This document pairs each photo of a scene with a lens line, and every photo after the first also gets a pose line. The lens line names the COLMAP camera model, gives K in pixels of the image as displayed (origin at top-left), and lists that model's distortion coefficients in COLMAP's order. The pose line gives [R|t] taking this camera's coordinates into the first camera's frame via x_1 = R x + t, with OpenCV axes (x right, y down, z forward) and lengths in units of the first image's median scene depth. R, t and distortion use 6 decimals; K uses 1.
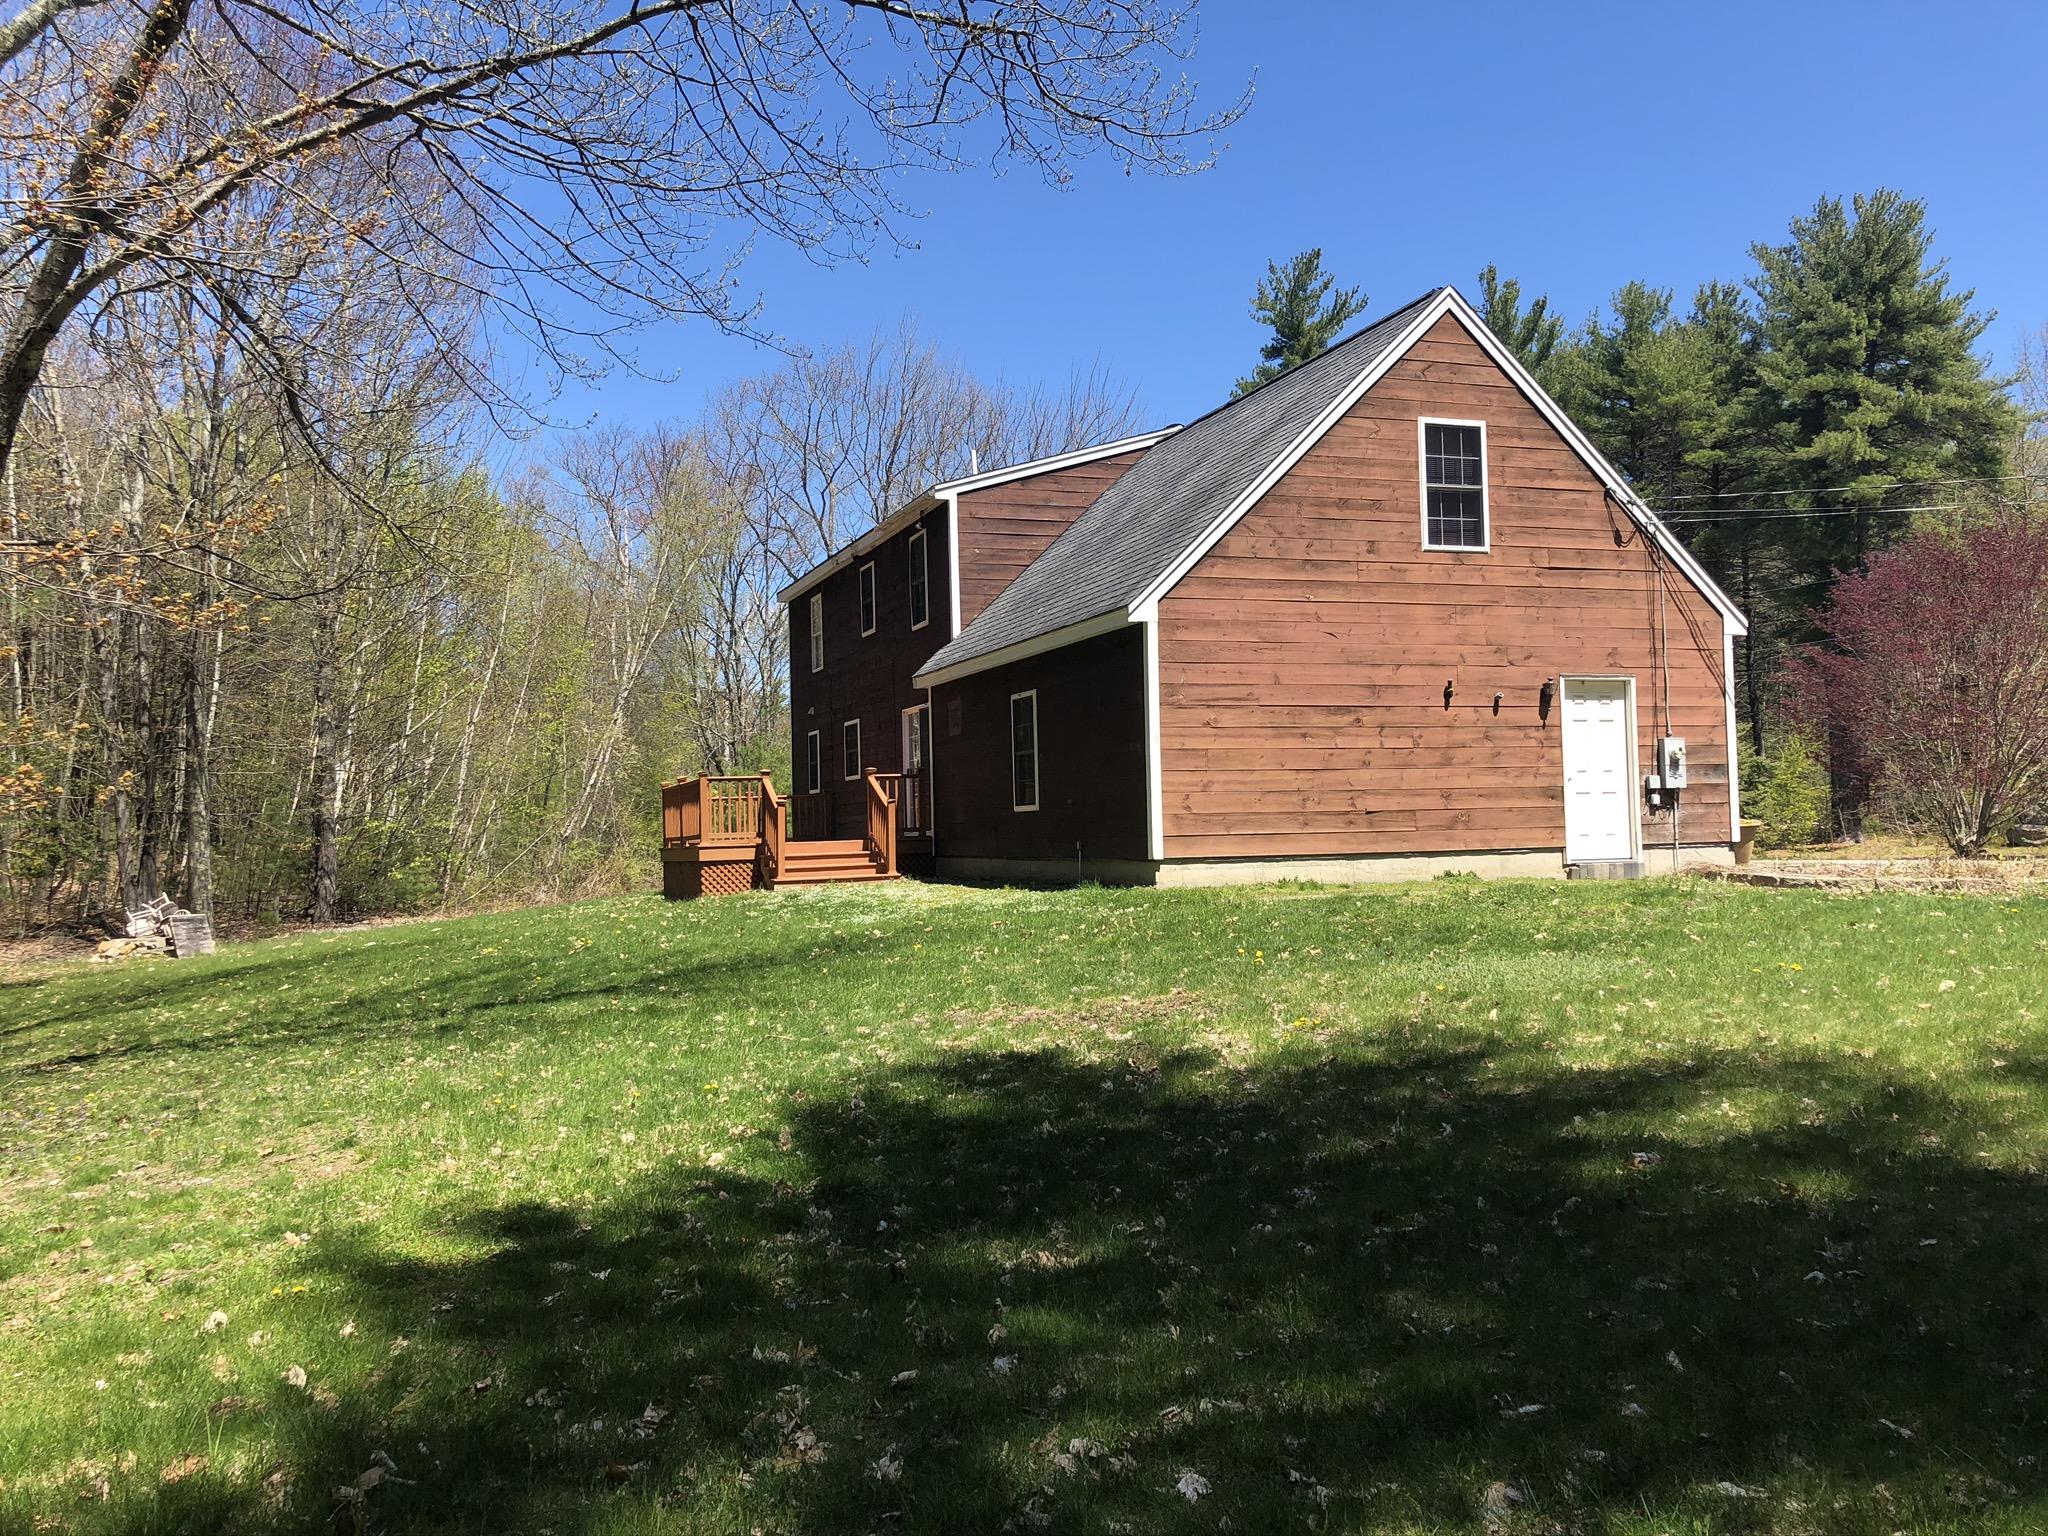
lens RADIAL K [[1674.2, 0, 1024.0], [0, 1674.2, 768.0], [0, 0, 1]] dist [-0.008999, 0.001493]
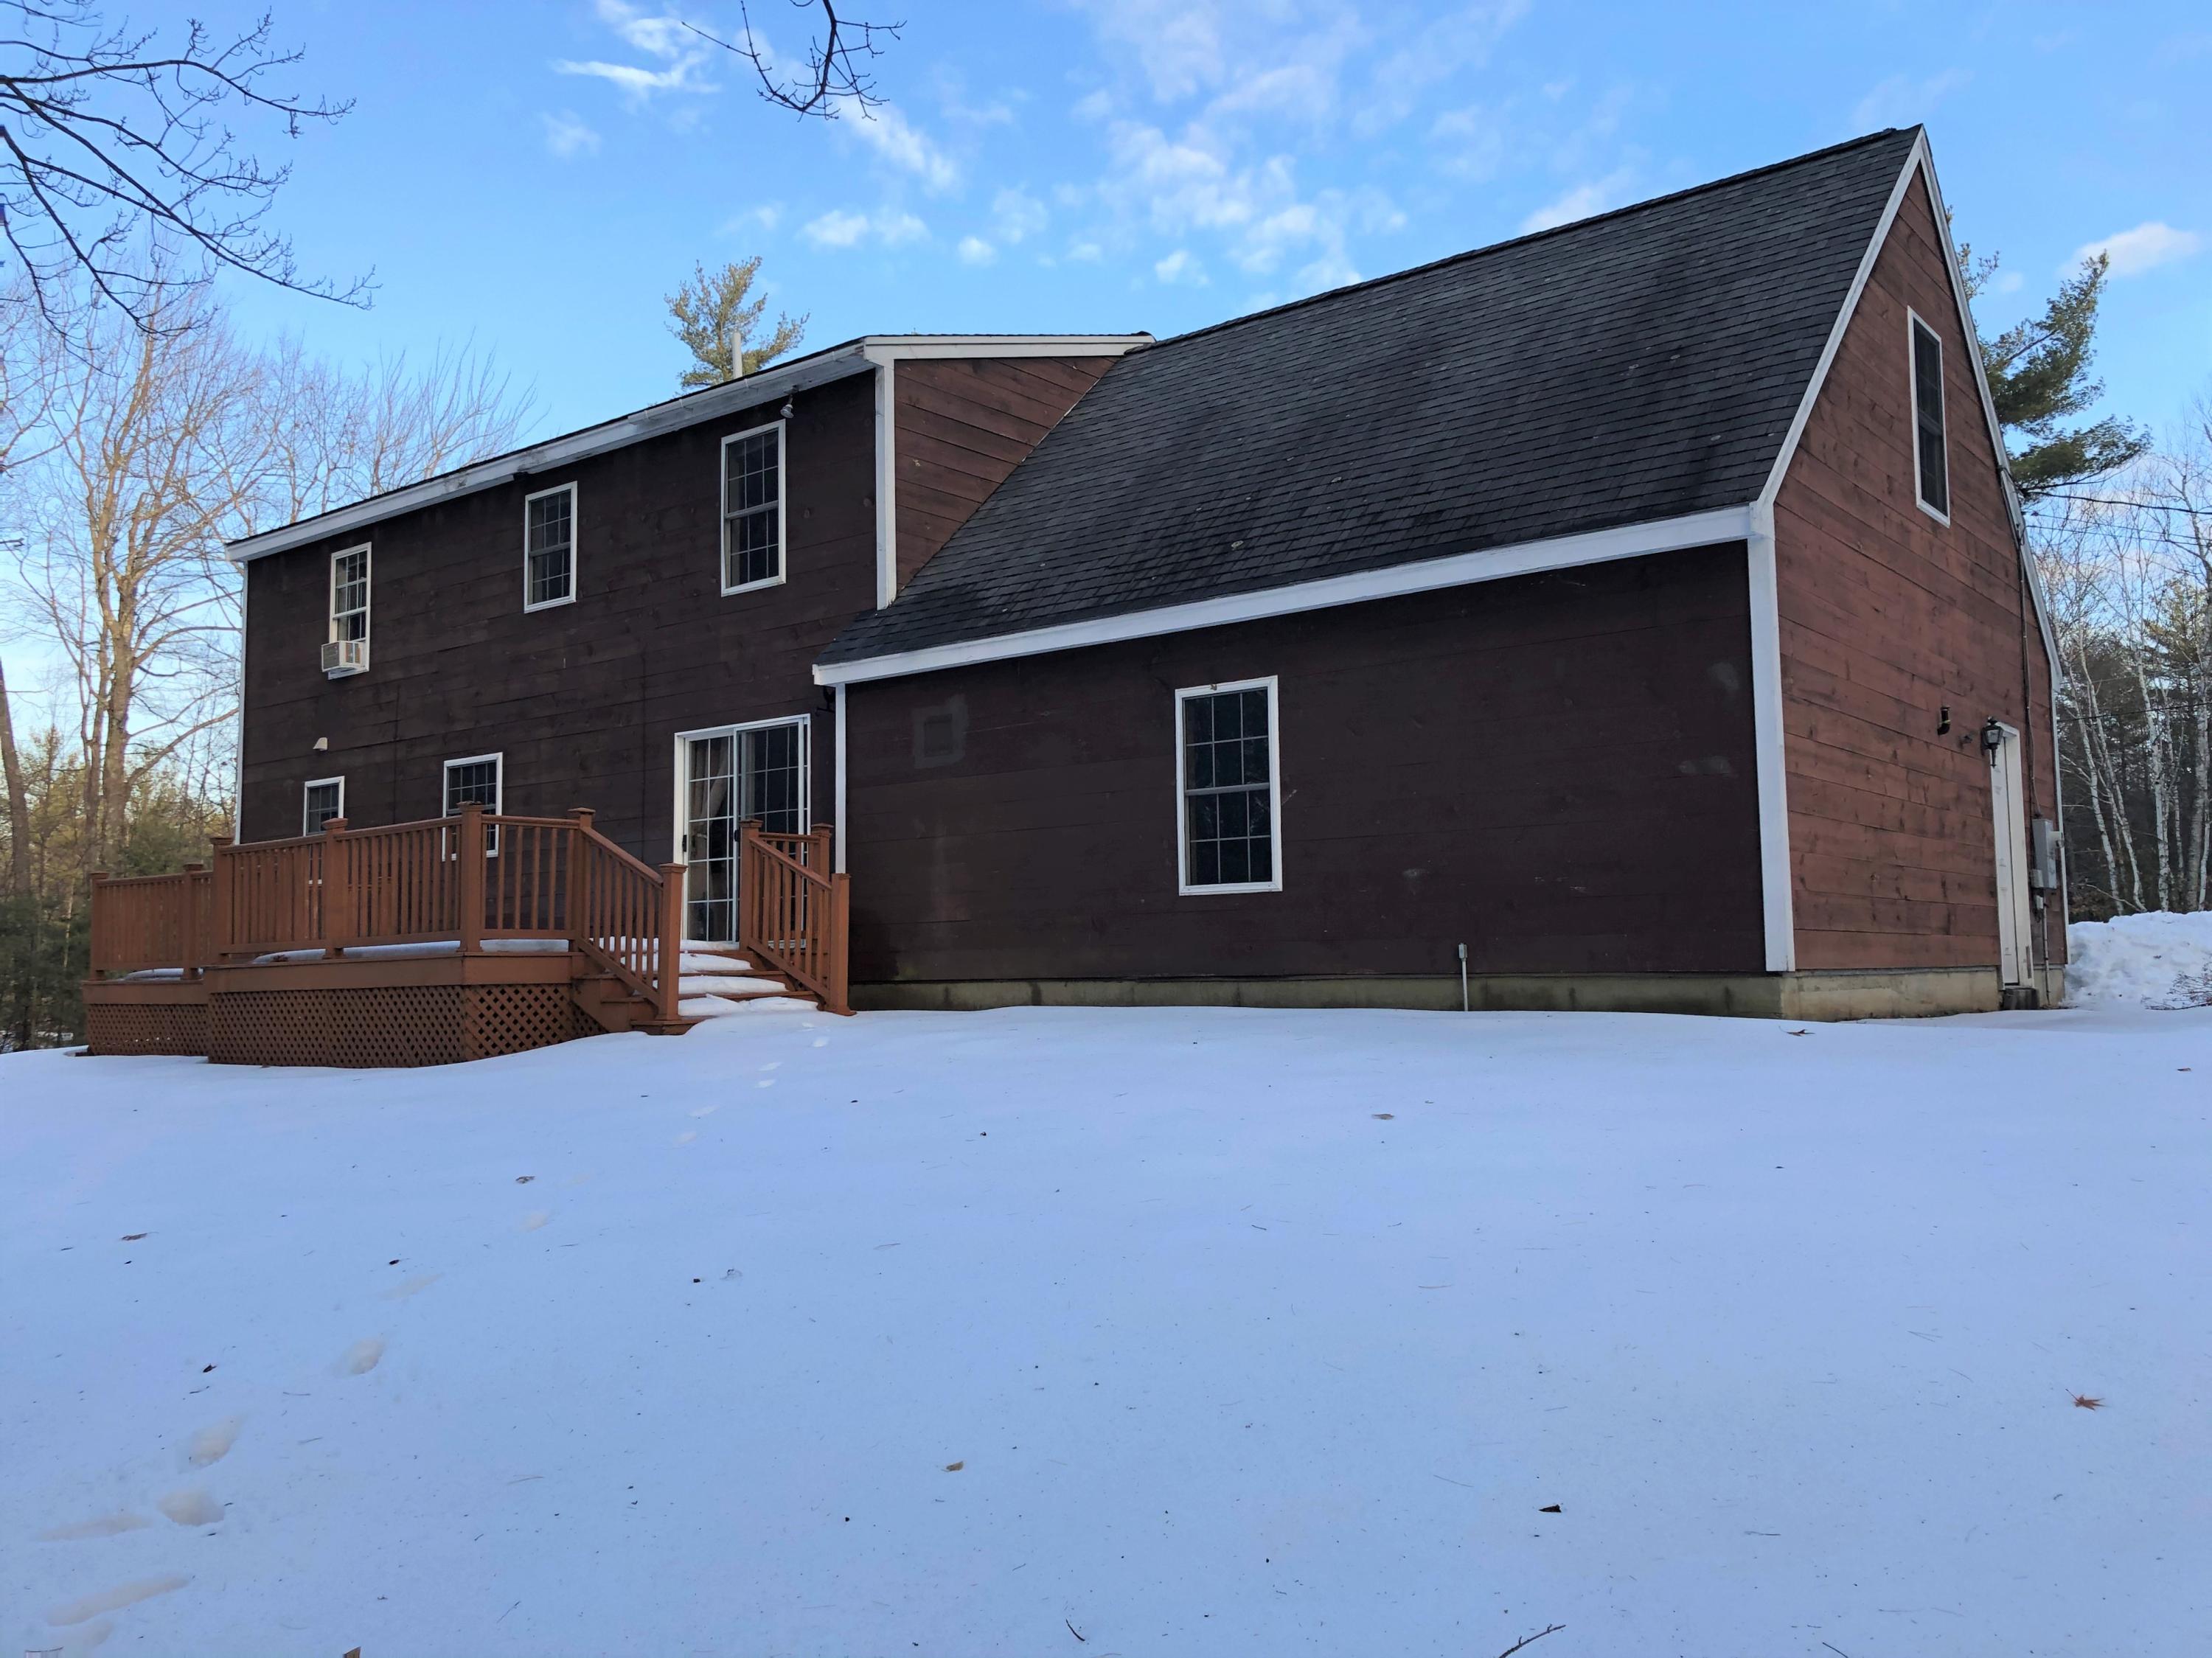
lens RADIAL K [[1808.2, 0, 1106.0], [0, 1808.2, 829.0], [0, 0, 1]] dist [-0.008999, 0.001493]
pose [[0.856831, 0.059361, 0.512170, -0.382765], [-0.032756, 0.997611, -0.060825, 0.047309], [-0.514557, 0.035340, 0.856728, 0.558942]]
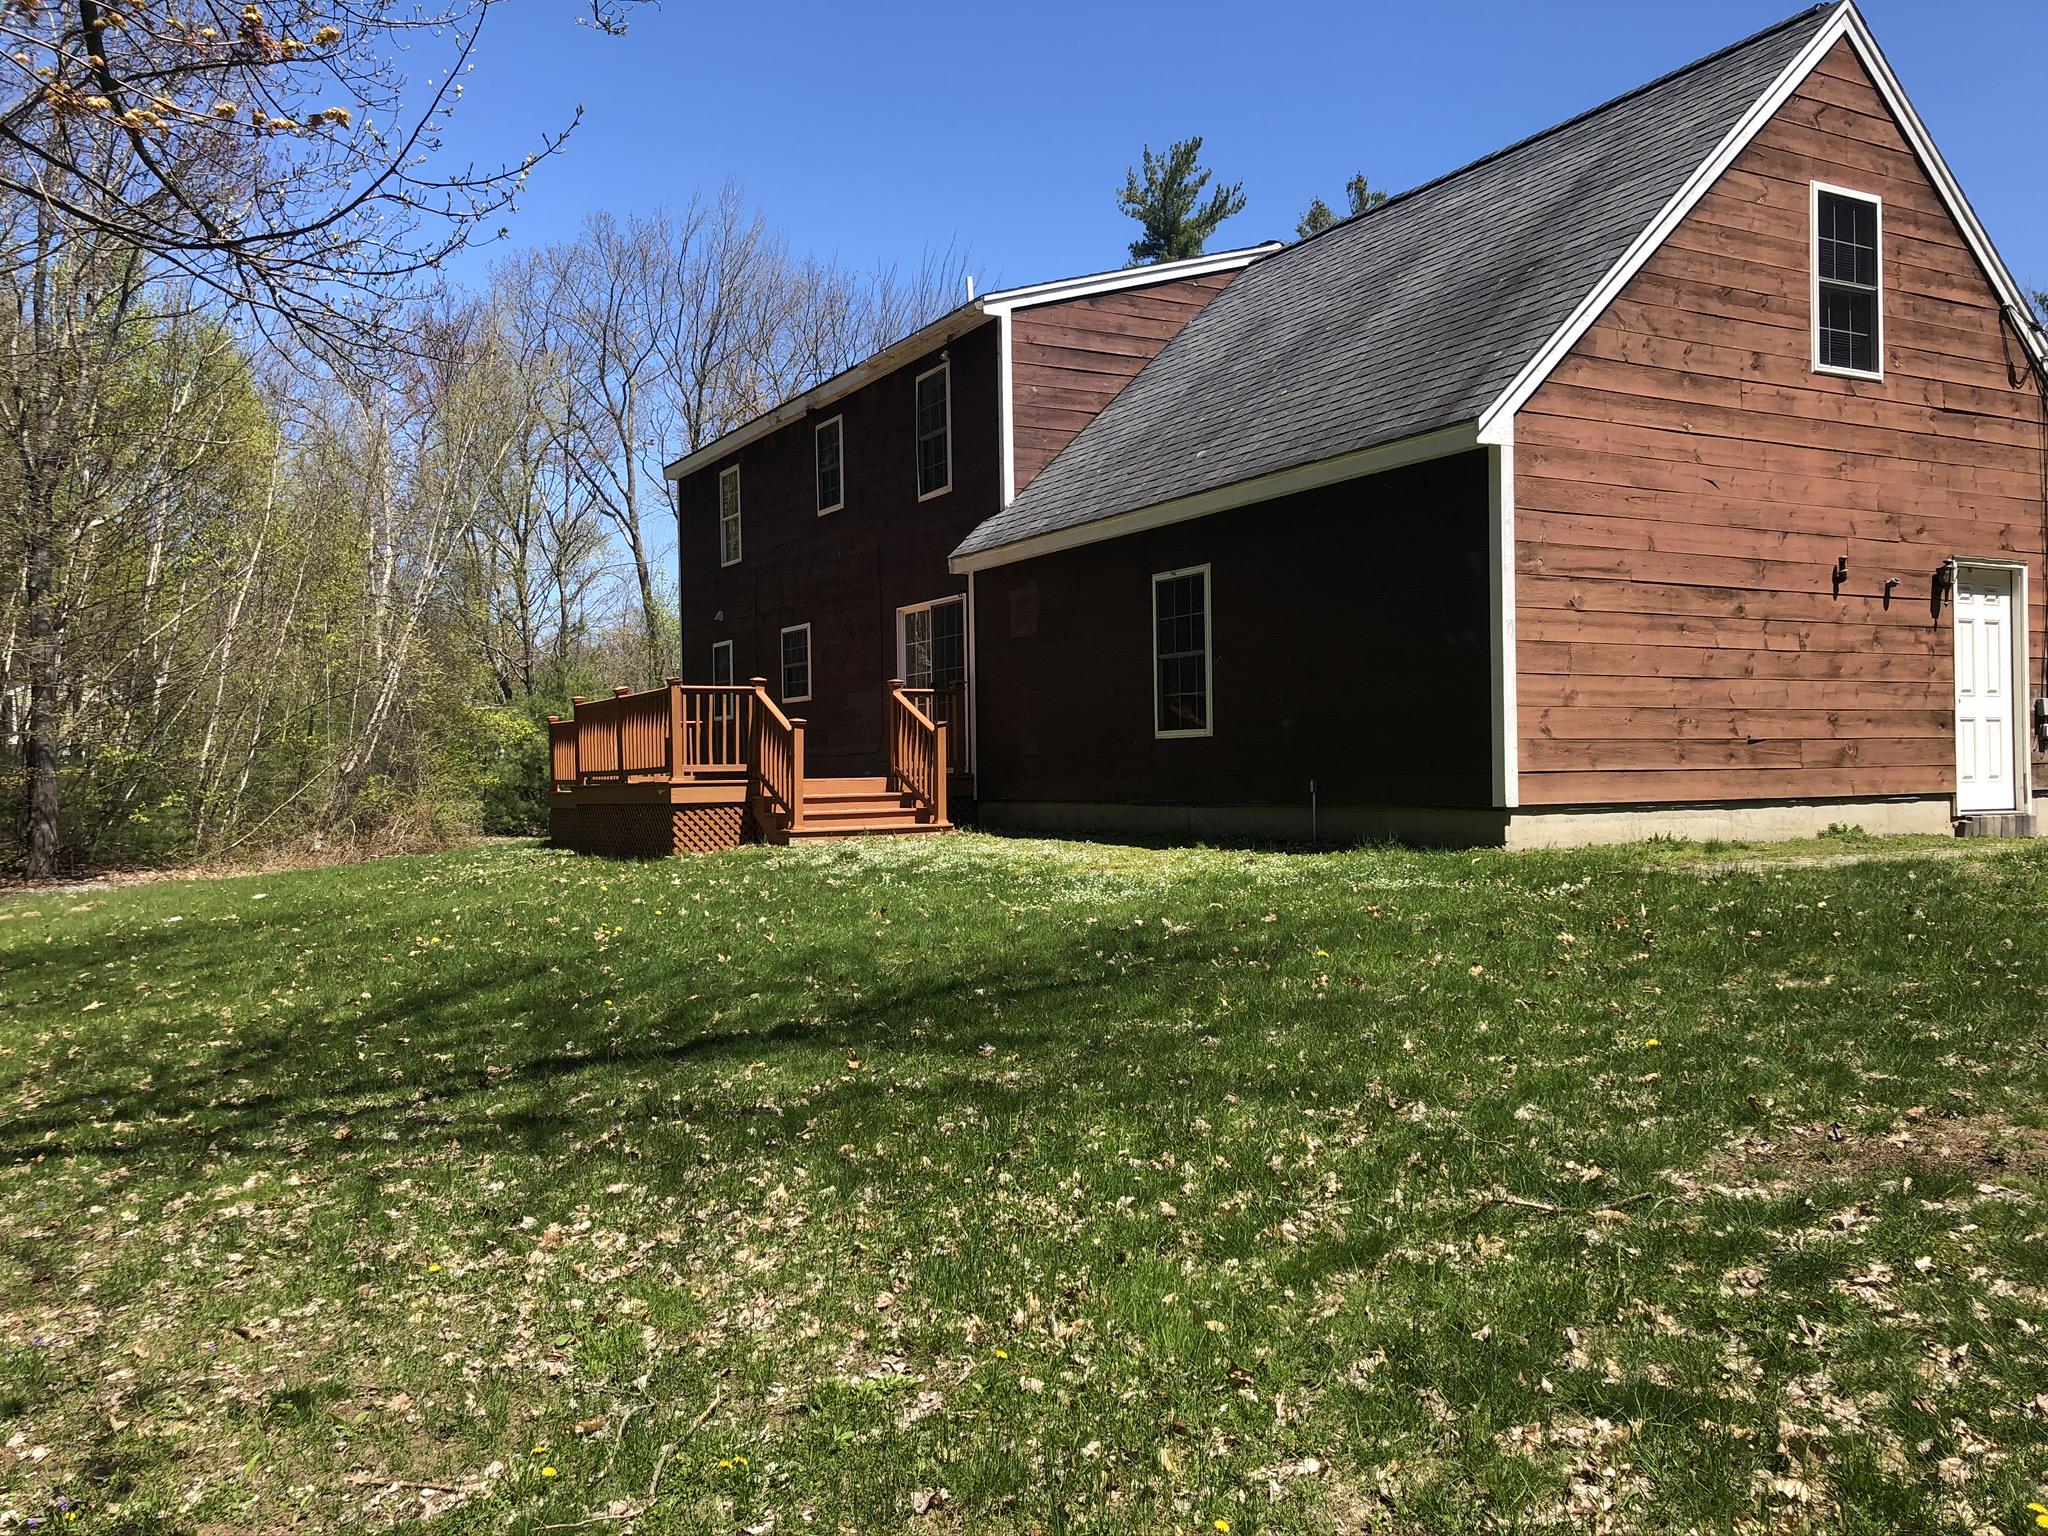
lens RADIAL K [[1674.2, 0, 1024.0], [0, 1674.2, 768.0], [0, 0, 1]] dist [-0.008999, 0.001493]
pose [[0.987208, 0.010042, 0.159122, -0.196706], [-0.015271, 0.999382, 0.031675, 0.019450], [-0.158706, -0.033700, 0.986751, 0.346503]]
